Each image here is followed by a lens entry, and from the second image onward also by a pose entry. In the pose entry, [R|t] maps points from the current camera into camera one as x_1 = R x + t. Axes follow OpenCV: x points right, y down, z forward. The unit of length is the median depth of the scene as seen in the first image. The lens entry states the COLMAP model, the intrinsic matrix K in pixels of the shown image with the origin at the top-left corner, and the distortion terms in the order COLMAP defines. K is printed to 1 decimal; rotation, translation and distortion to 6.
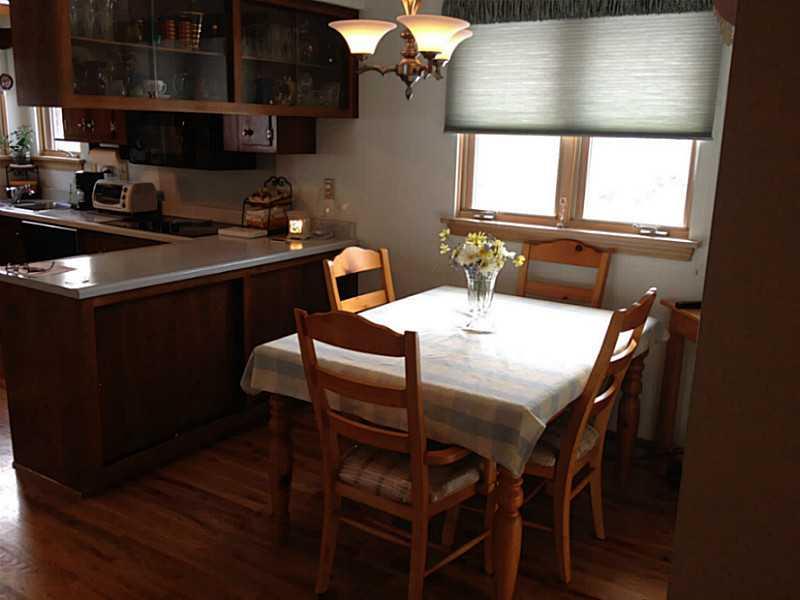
lens RADIAL K [[753.7, 0, 396.1], [0, 753.7, 300.1], [0, 0, 1]] dist [0.147820, -0.293901]
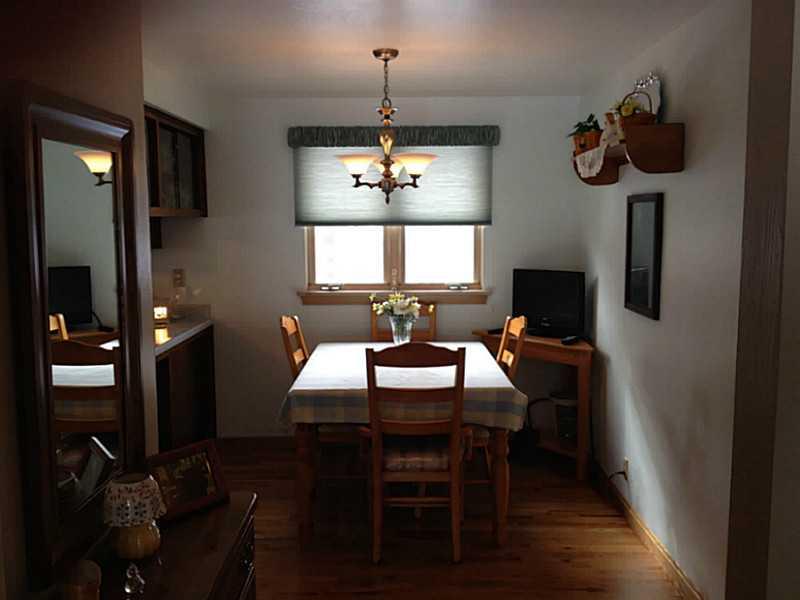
lens RADIAL K [[753.7, 0, 396.1], [0, 753.7, 300.1], [0, 0, 1]] dist [0.147820, -0.293901]
pose [[0.834090, -0.088899, 0.544417, -0.503052], [0.151732, 0.985833, -0.071487, 0.019332], [-0.530349, 0.142232, 0.835763, -0.138724]]
